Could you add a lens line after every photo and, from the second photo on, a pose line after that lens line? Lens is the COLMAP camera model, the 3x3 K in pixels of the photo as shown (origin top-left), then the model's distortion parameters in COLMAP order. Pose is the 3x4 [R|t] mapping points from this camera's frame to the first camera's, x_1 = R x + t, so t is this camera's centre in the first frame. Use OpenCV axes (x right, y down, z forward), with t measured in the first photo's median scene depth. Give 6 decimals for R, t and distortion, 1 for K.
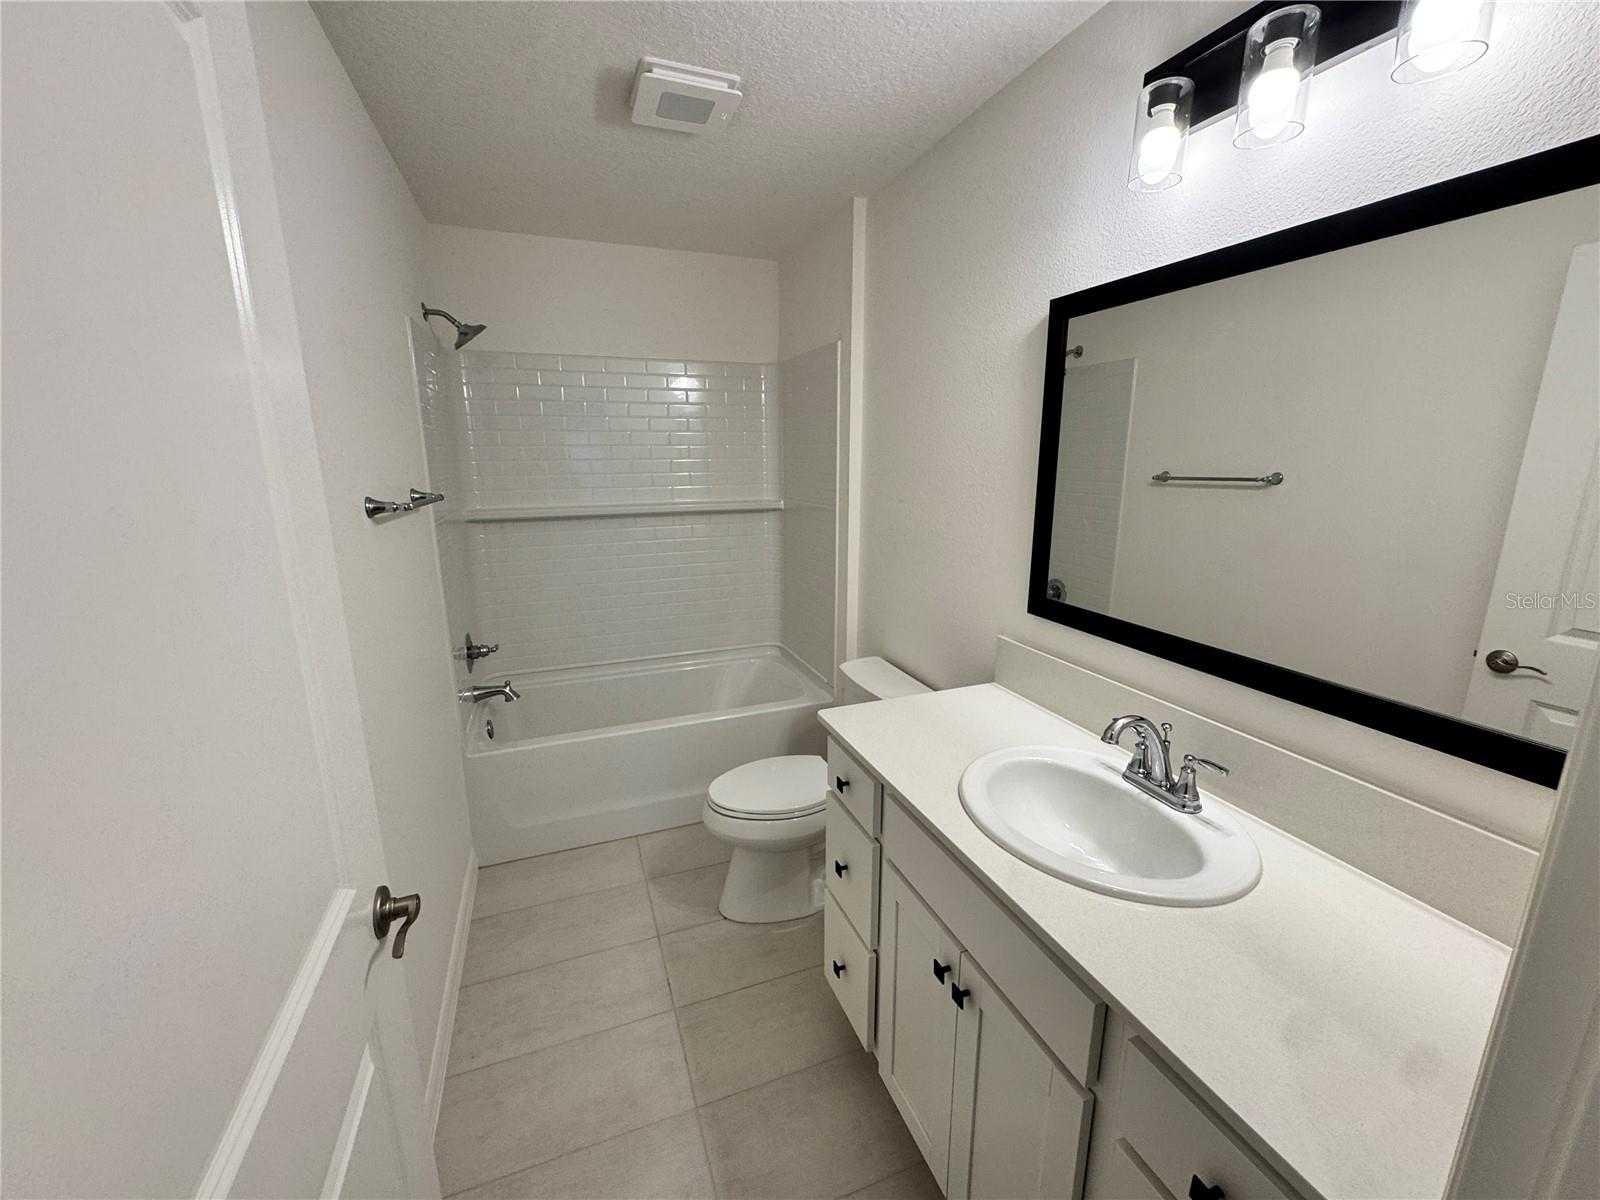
lens RADIAL K [[638.5, 0, 799.4], [0, 638.5, 596.6], [0, 0, 1]] dist [-0.003602, -0.000307]
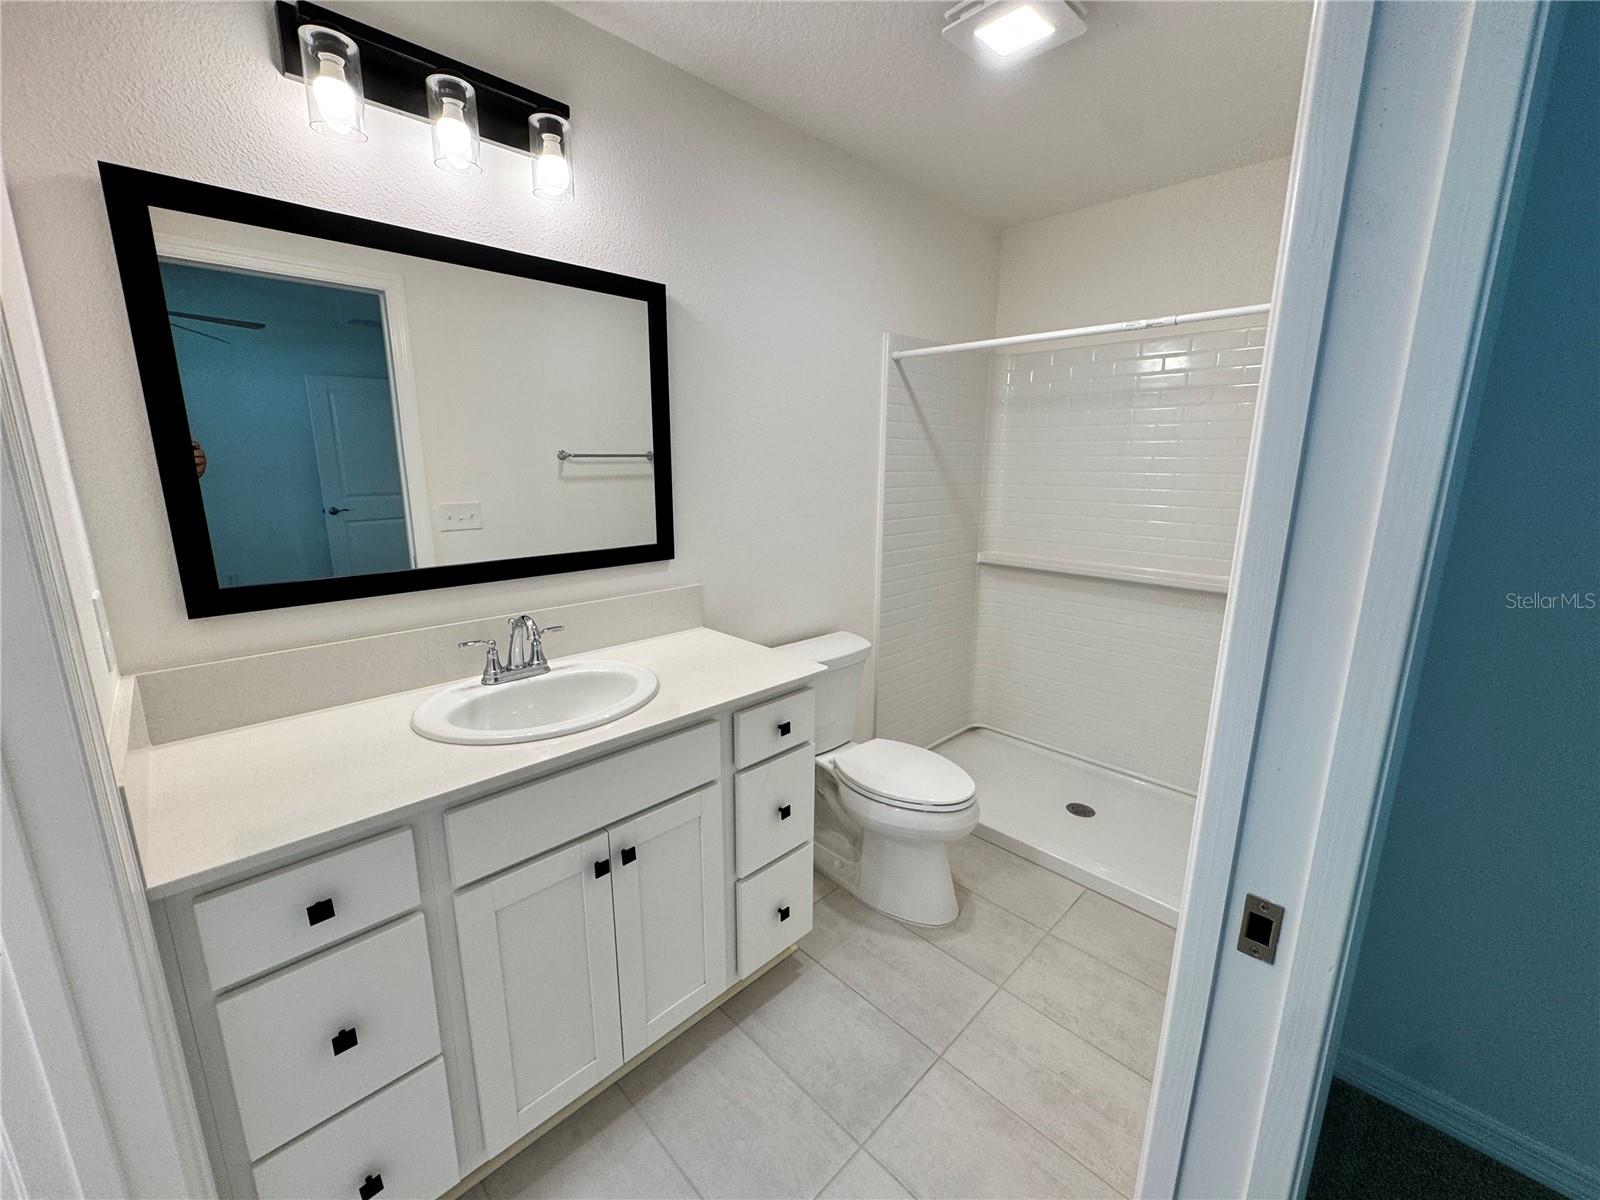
lens RADIAL K [[638.5, 0, 799.3], [0, 638.5, 596.8], [0, 0, 1]] dist [-0.003602, -0.000307]
pose [[-0.393471, -0.198871, 0.897570, -0.747511], [0.197036, 0.935393, 0.293626, -0.100762], [-0.897974, 0.292386, -0.328865, 0.851251]]
